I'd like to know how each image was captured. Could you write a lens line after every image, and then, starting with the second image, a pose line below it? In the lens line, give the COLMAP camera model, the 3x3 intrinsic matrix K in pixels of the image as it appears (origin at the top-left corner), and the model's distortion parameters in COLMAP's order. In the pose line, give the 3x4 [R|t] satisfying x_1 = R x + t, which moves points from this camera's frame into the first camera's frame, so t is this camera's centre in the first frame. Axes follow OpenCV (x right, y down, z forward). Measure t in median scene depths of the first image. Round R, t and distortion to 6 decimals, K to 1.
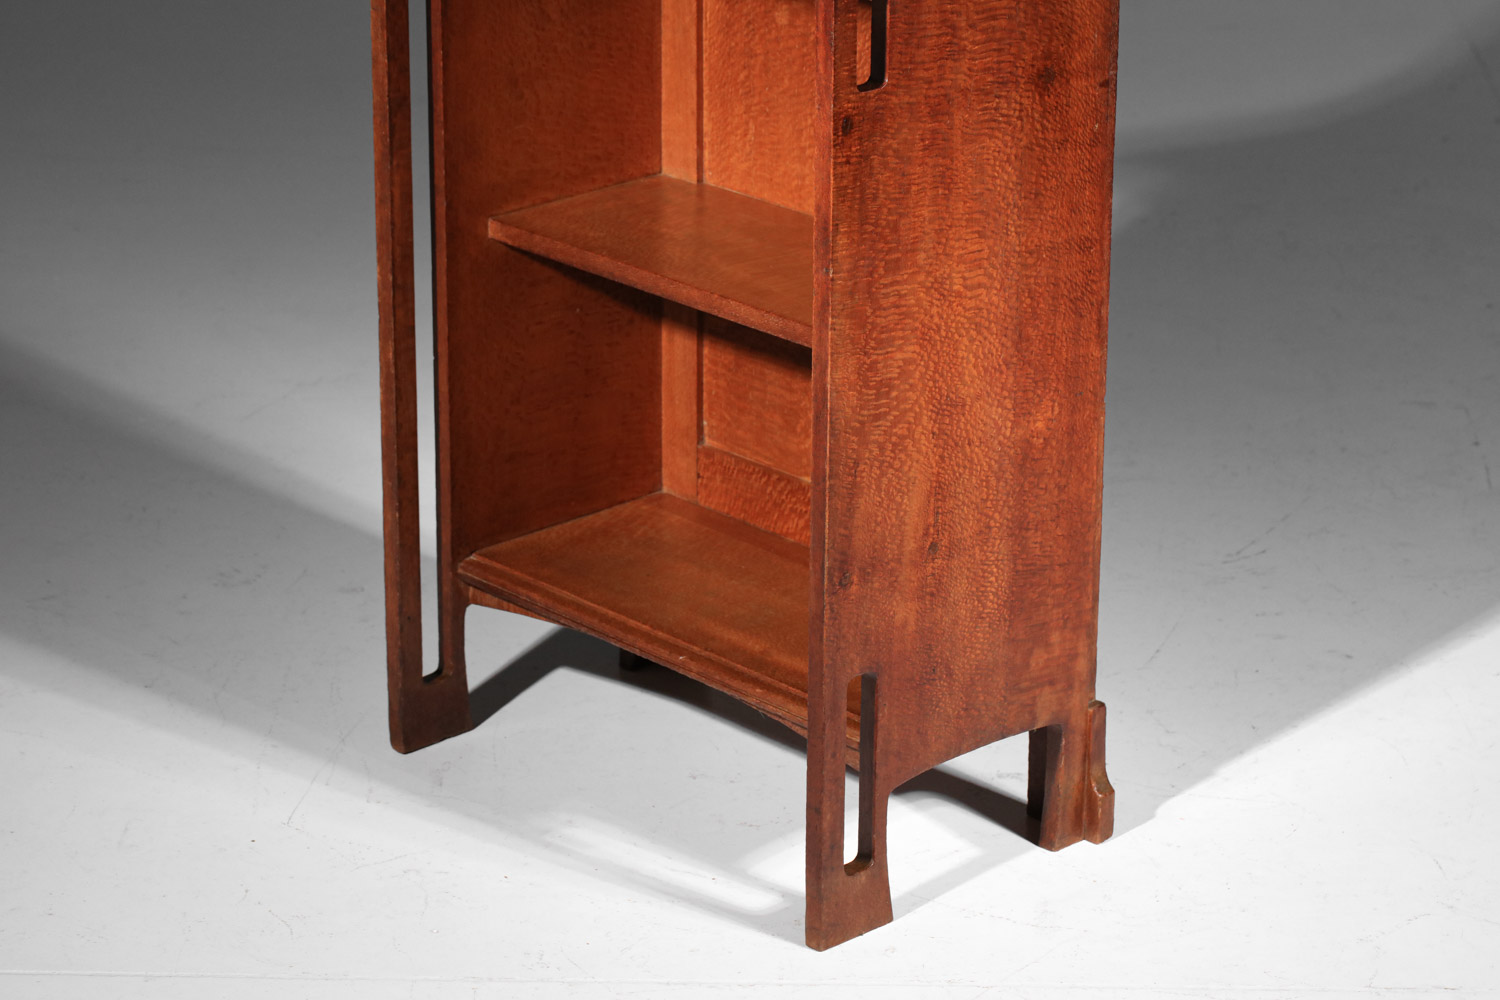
lens RADIAL K [[4361.7, 0, 751.4], [0, 4361.7, 495.4], [0, 0, 1]] dist [-0.072775, 0.000000]
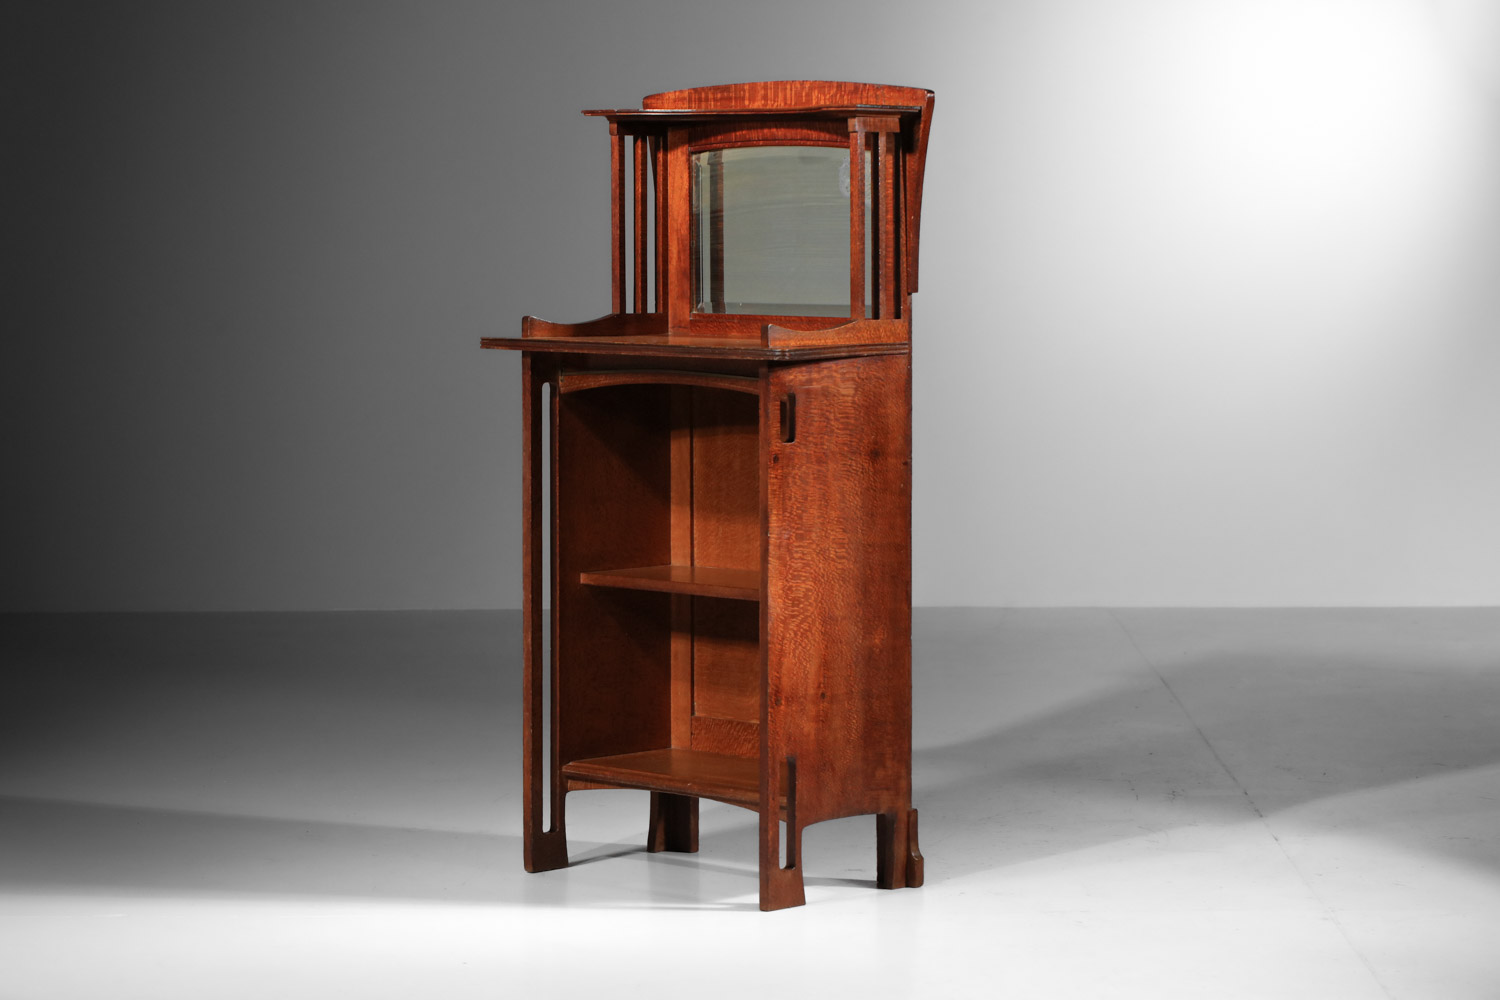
lens RADIAL K [[4361.7, 0, 767.8], [0, 4361.7, 419.5], [0, 0, 1]] dist [-0.072775, 0.000000]
pose [[0.999355, -0.008307, 0.034928, -0.046458], [0.018448, 0.953426, -0.301061, 0.451405], [-0.030800, 0.301511, 0.952965, -0.826502]]
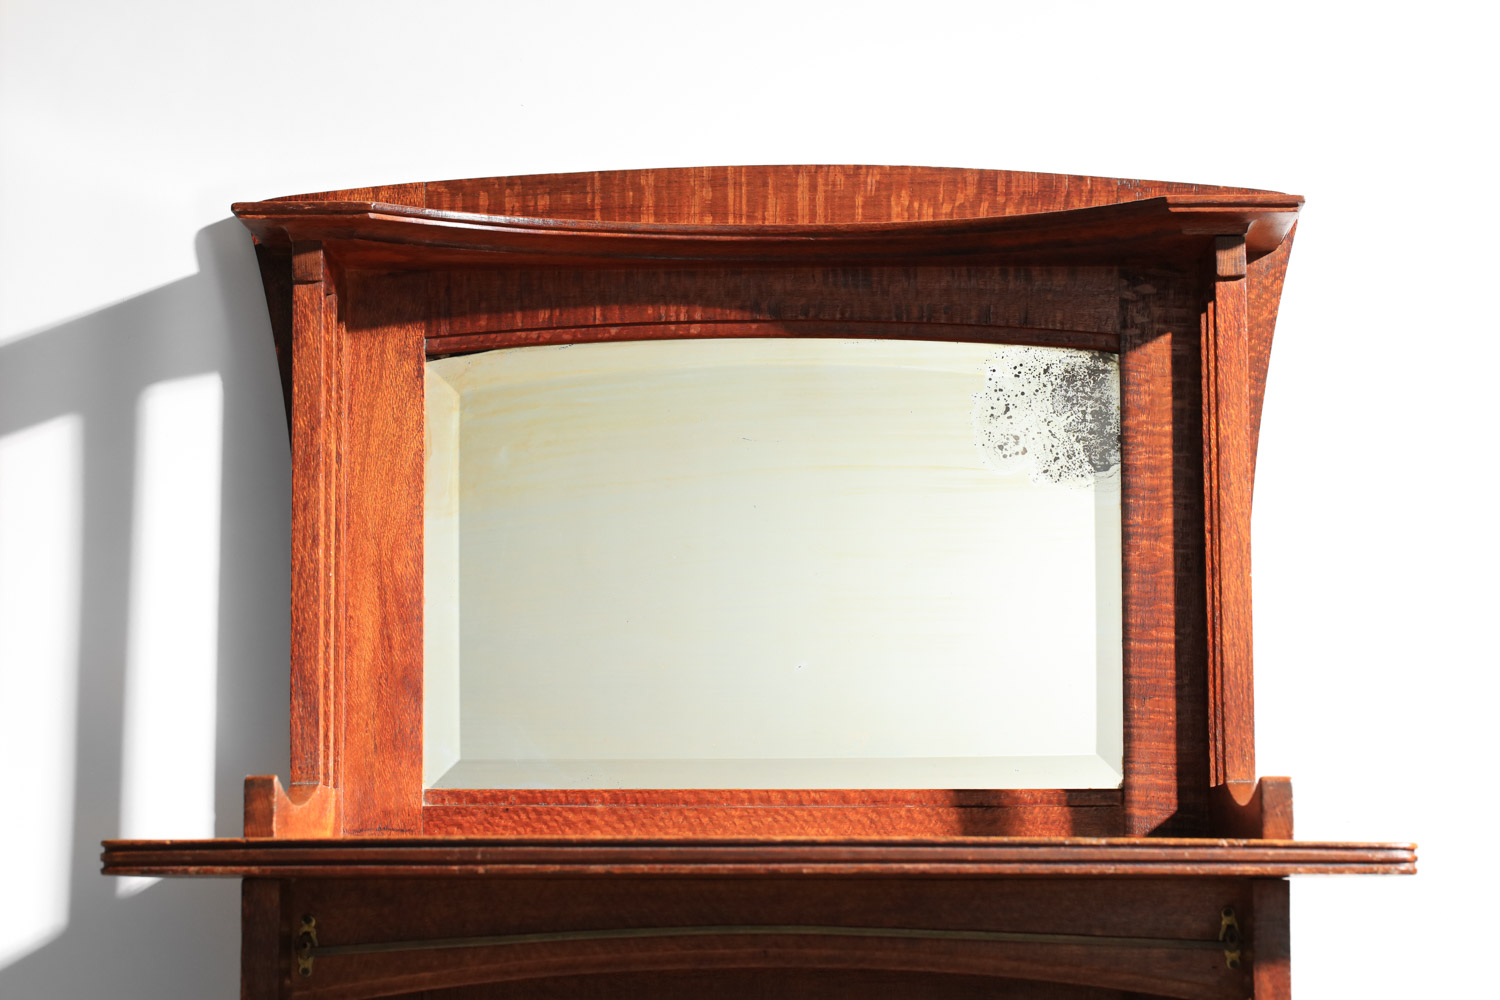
lens RADIAL K [[4361.7, 0, 749.9], [0, 4361.7, 504.6], [0, 0, 1]] dist [-0.072775, 0.000000]
pose [[0.711288, 0.055419, 0.700713, -0.476624], [0.250354, 0.911537, -0.326226, 0.021390], [-0.656805, 0.407466, 0.634491, 0.513582]]
